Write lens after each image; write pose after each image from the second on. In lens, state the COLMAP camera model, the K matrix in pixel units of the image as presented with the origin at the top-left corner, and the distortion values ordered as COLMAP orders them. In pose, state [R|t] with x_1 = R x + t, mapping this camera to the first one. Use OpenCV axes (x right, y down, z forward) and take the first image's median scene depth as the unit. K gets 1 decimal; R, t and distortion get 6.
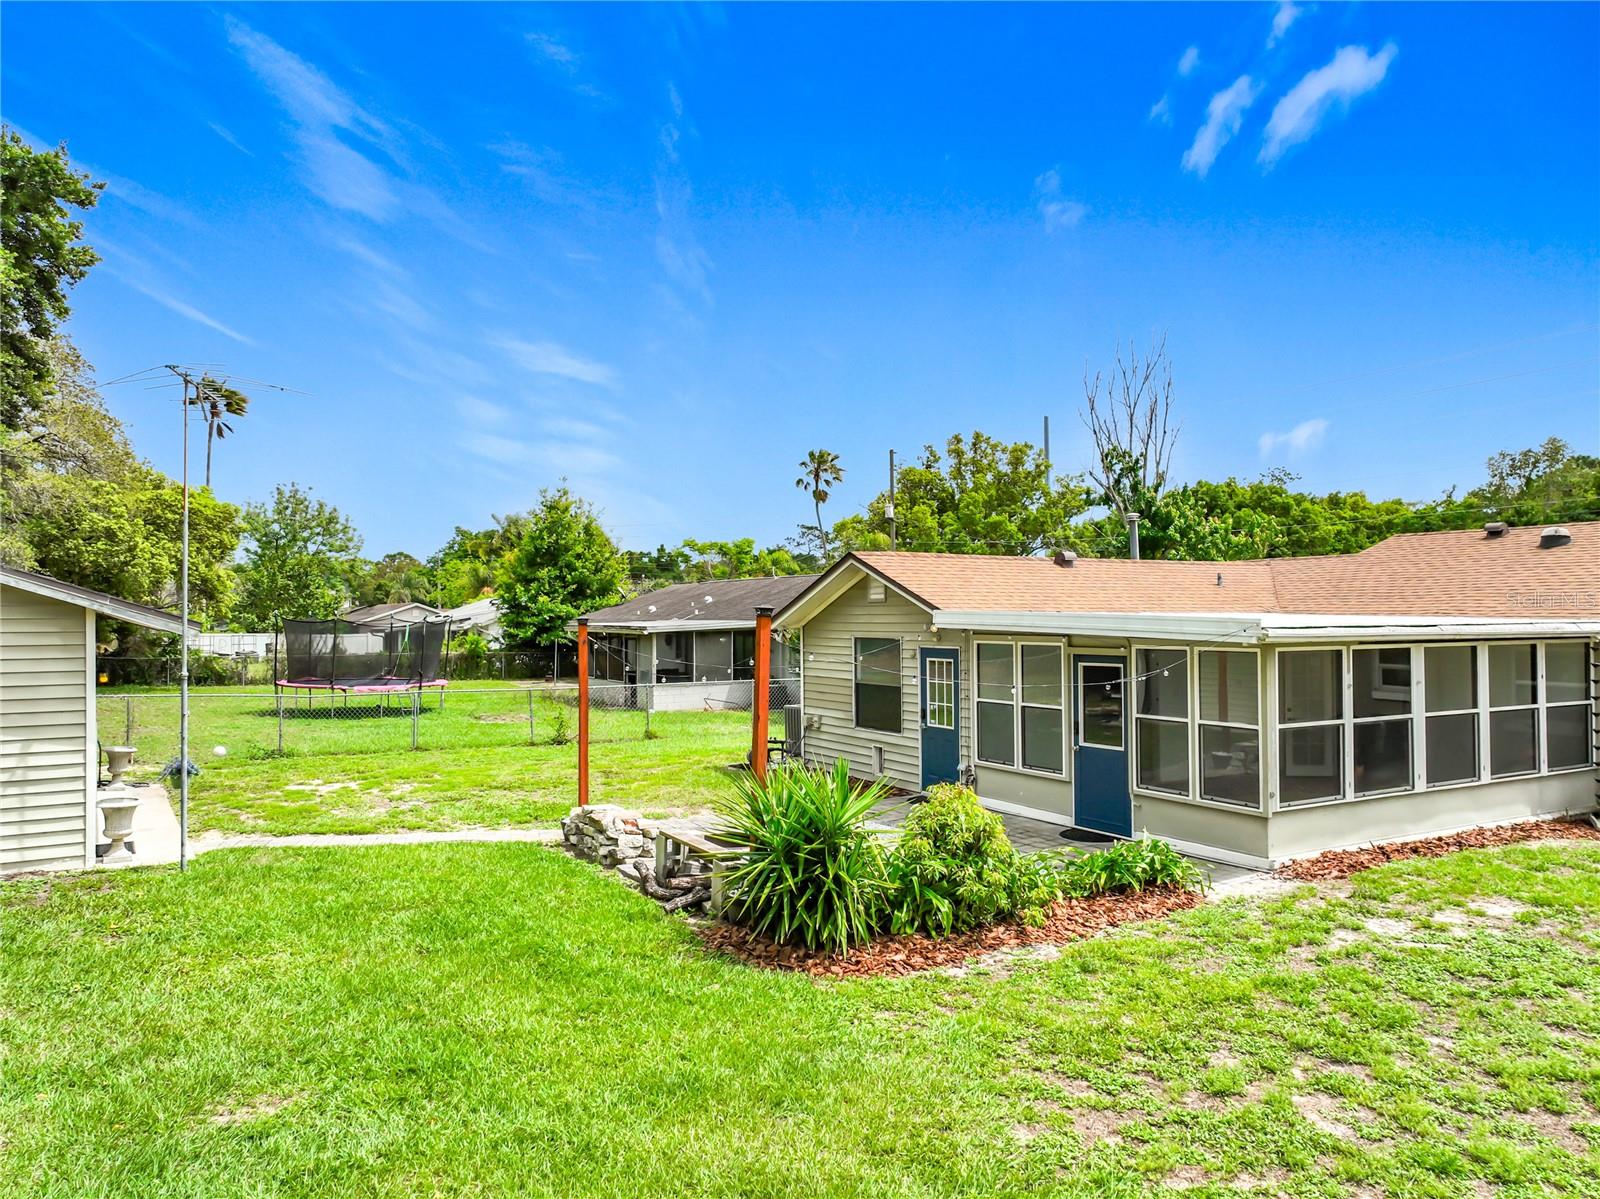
lens RADIAL K [[1209.0, 0, 856.8], [0, 1209.0, 594.5], [0, 0, 1]] dist [0.013070, 0.000353]
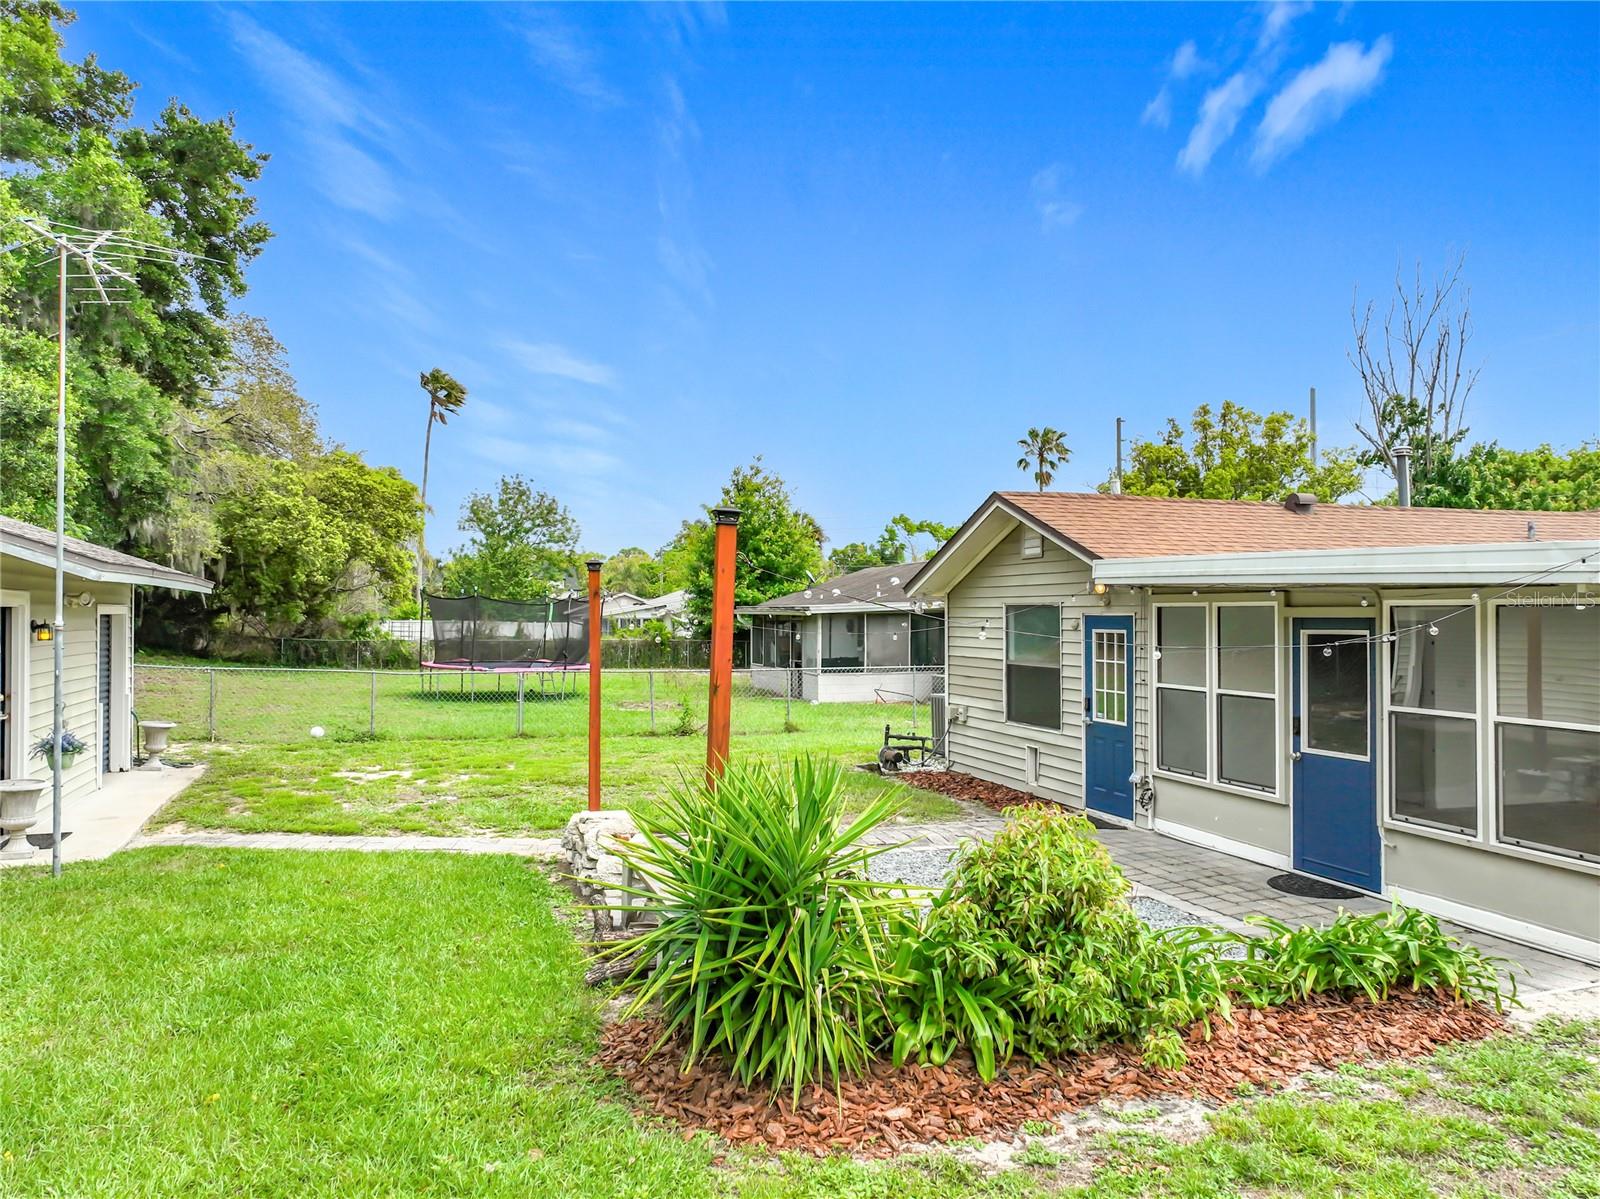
lens RADIAL K [[1253.5, 0, 800.0], [0, 1253.5, 599.5], [0, 0, 1]] dist [0.004081, 0.007820]
pose [[0.972736, 0.001713, -0.231909, 0.062164], [0.000004, 0.999973, 0.007400, 0.028880], [0.231915, -0.007199, 0.972709, 0.212336]]
